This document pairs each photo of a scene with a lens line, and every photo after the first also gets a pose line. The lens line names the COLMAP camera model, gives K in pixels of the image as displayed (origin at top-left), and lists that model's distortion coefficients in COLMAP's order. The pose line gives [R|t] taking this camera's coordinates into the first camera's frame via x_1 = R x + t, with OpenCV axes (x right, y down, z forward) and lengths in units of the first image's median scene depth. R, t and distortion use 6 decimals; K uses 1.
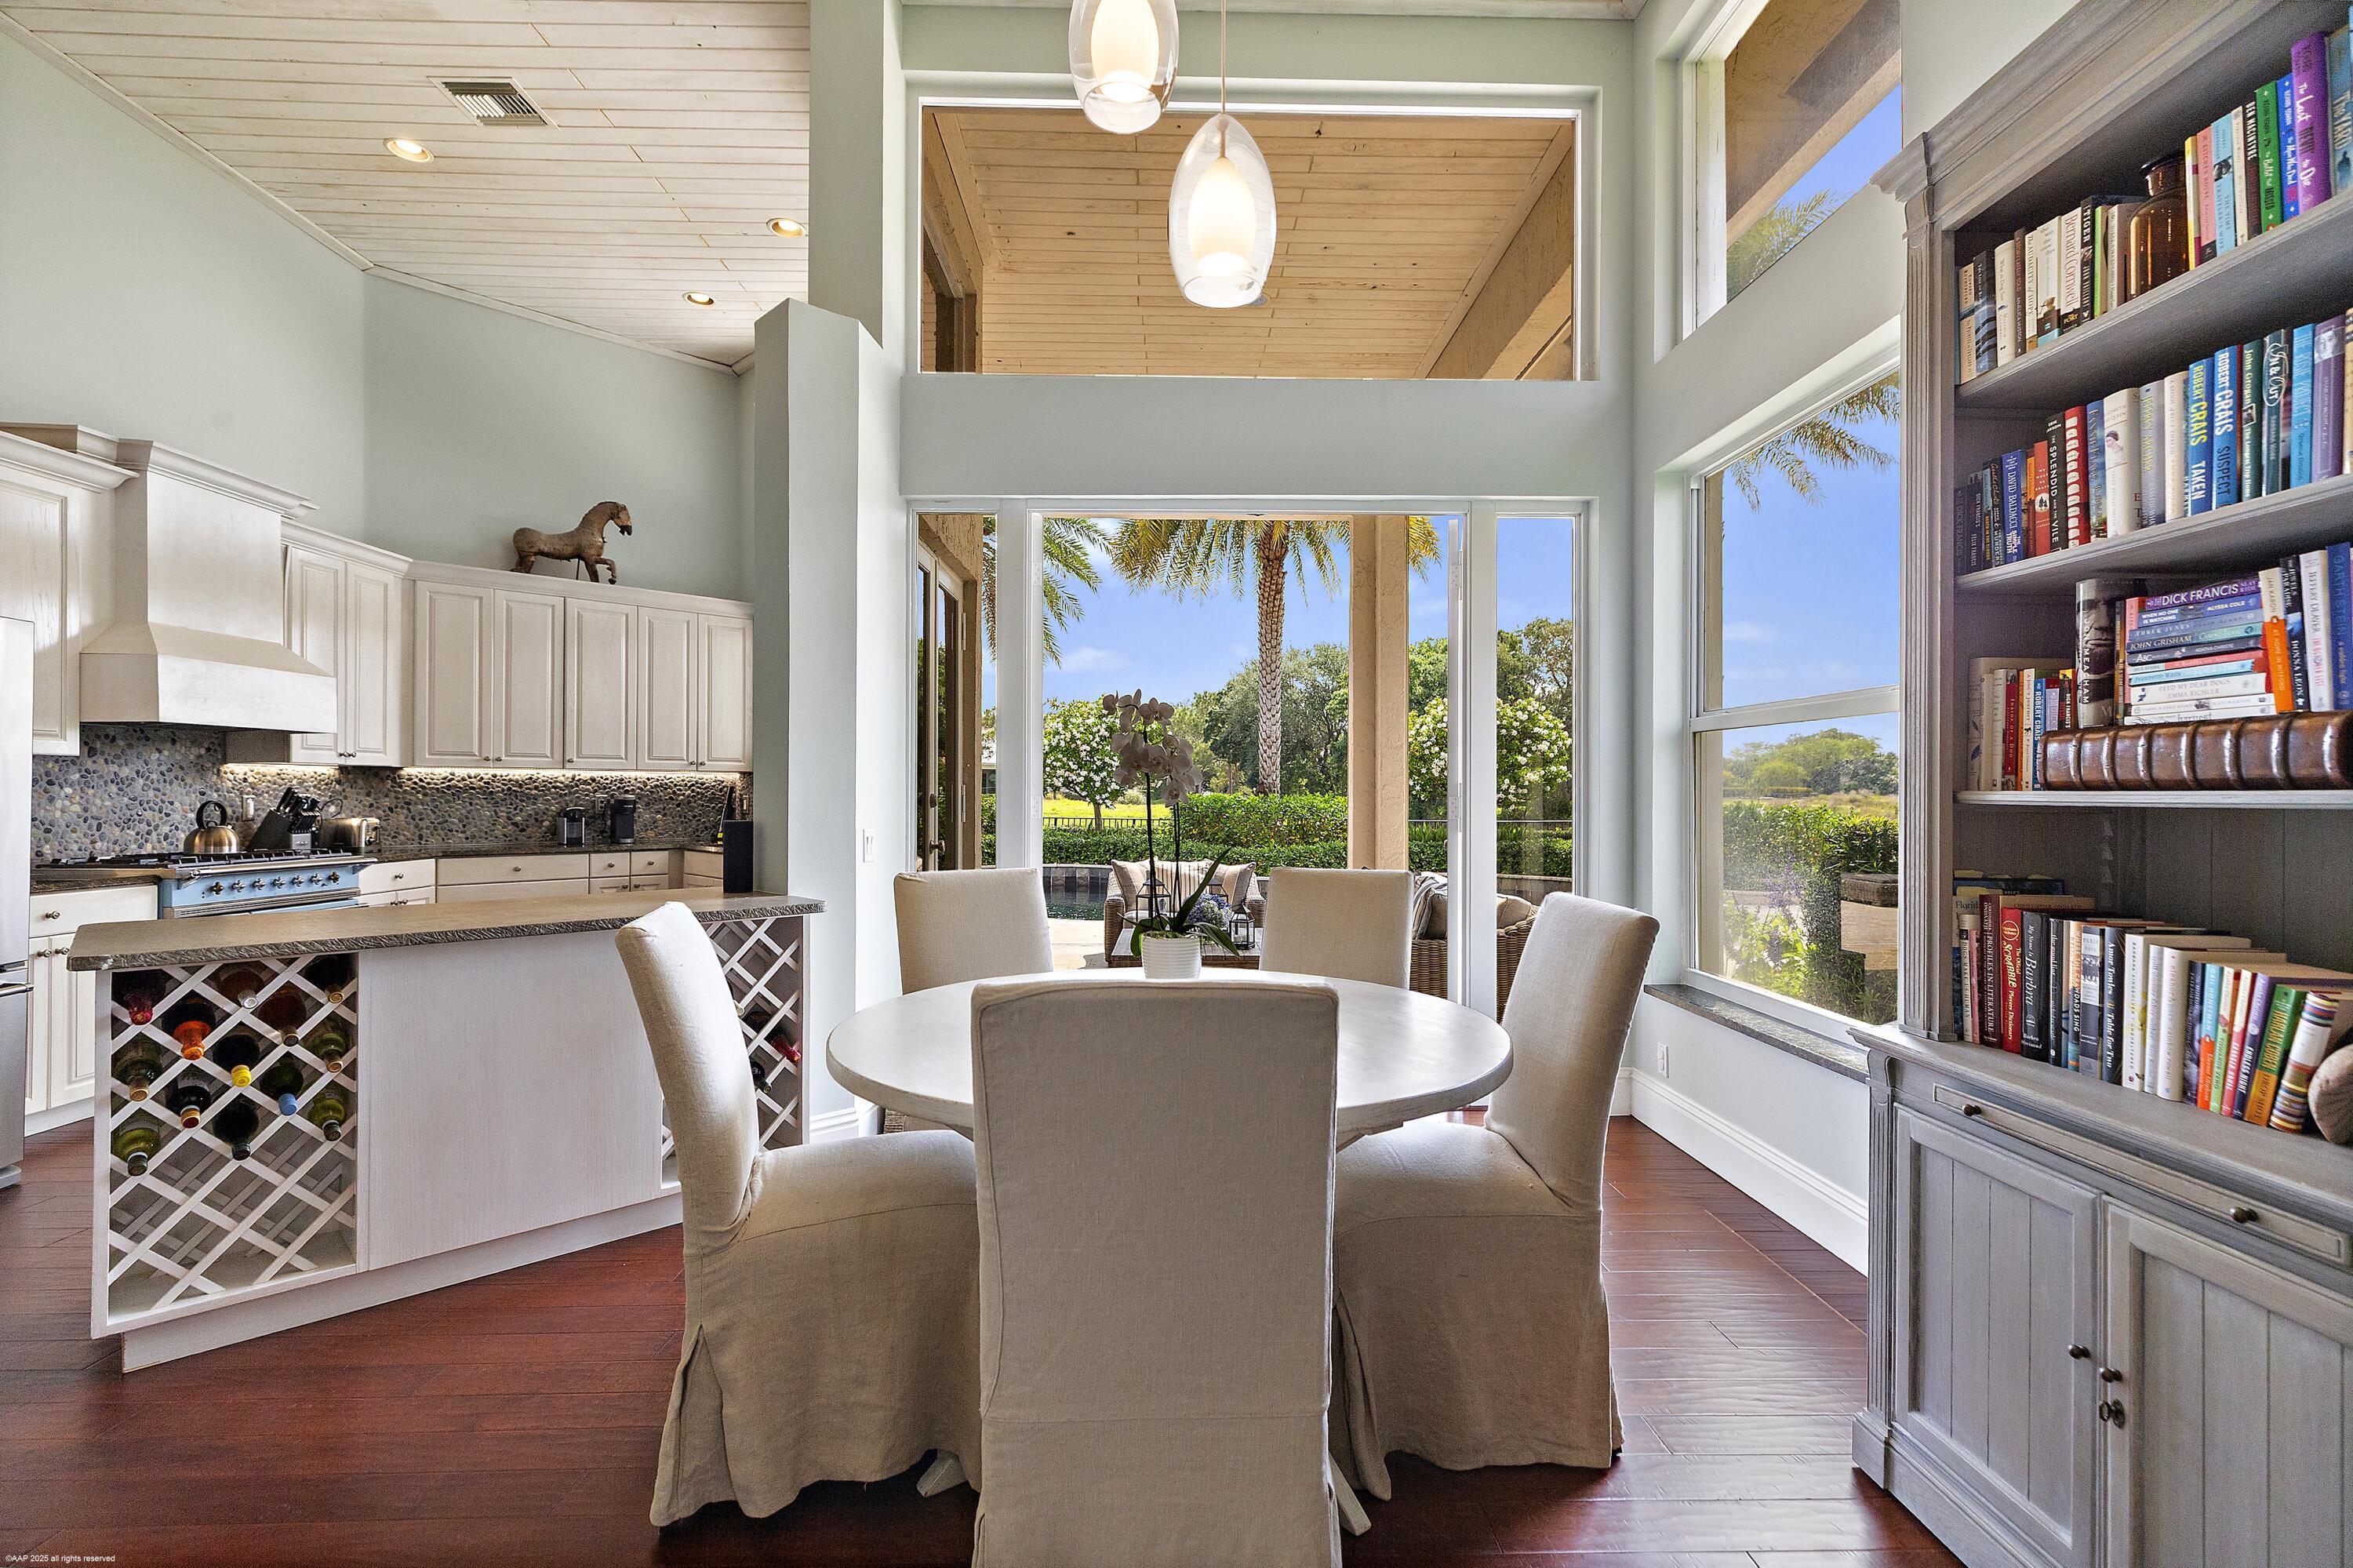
lens RADIAL K [[1069.2, 0, 1186.9], [0, 1069.2, 784.5], [0, 0, 1]] dist [0.004449, -0.000144]
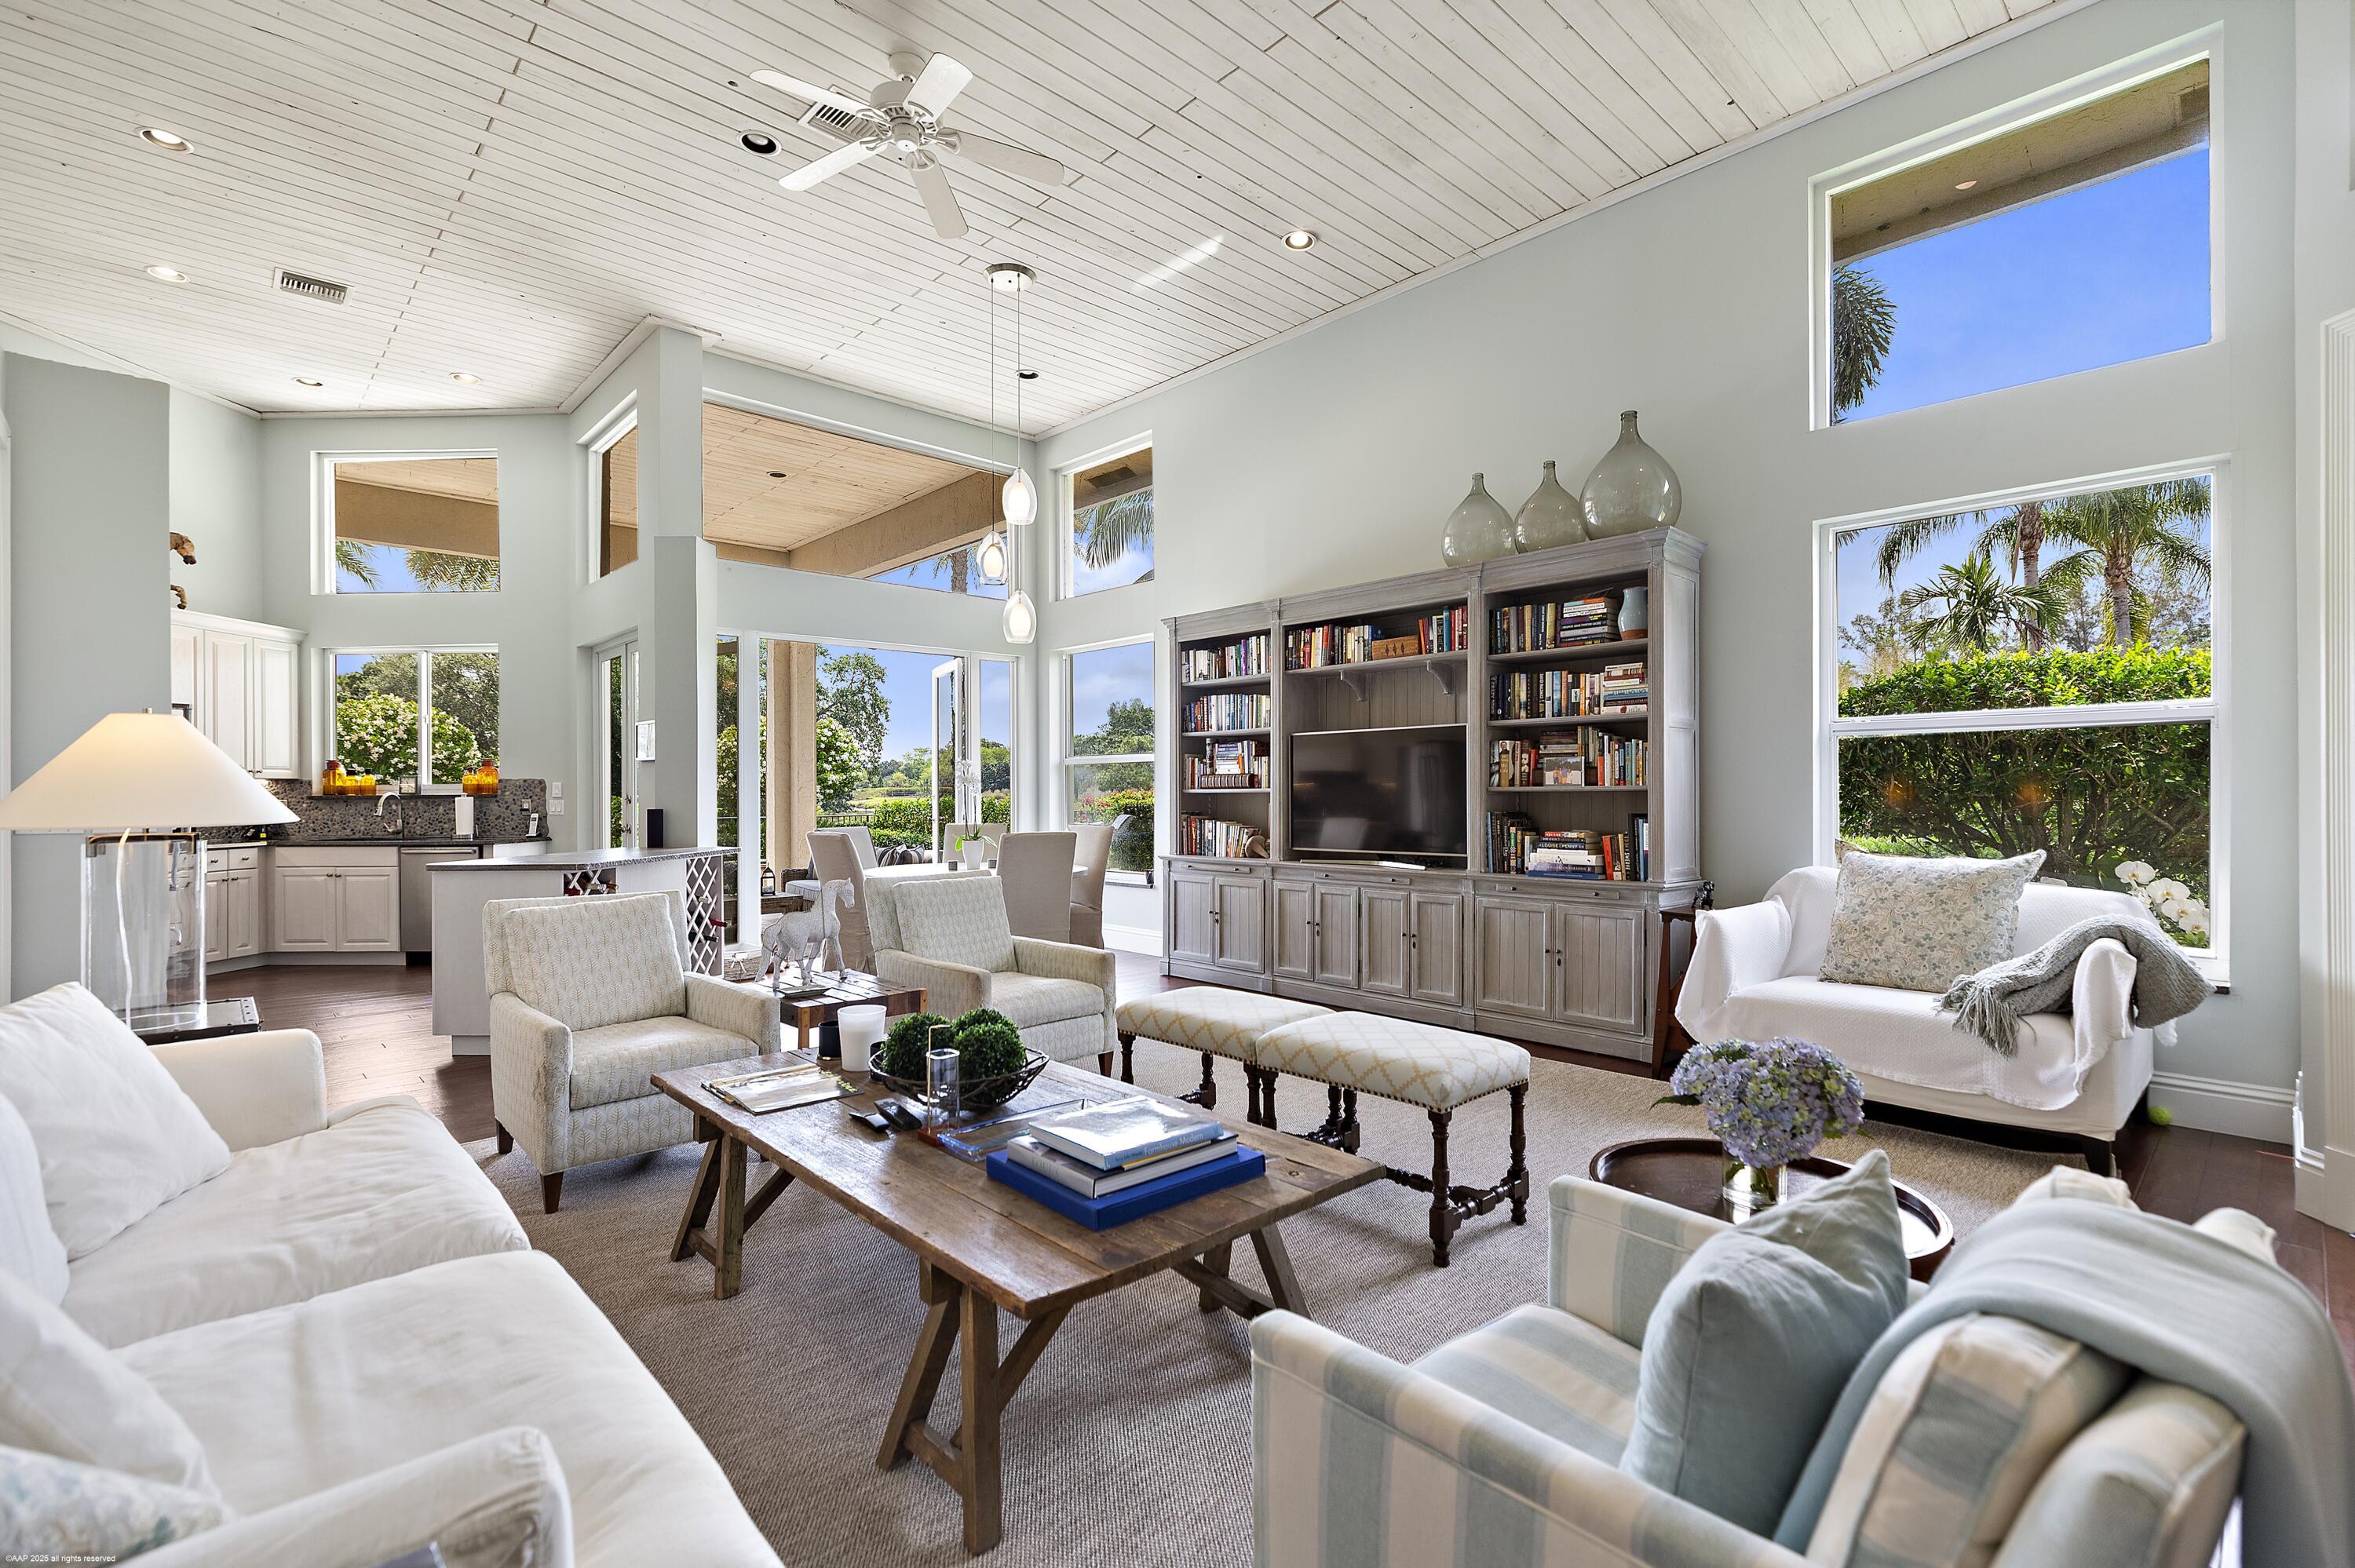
lens RADIAL K [[1069.9, 0, 1172.8], [0, 1069.9, 788.3], [0, 0, 1]] dist [0.004449, -0.000144]
pose [[0.748732, -0.005080, 0.662853, -1.972466], [0.002884, 0.999986, 0.004406, -0.017865], [-0.662866, -0.001387, 0.748737, -1.972782]]
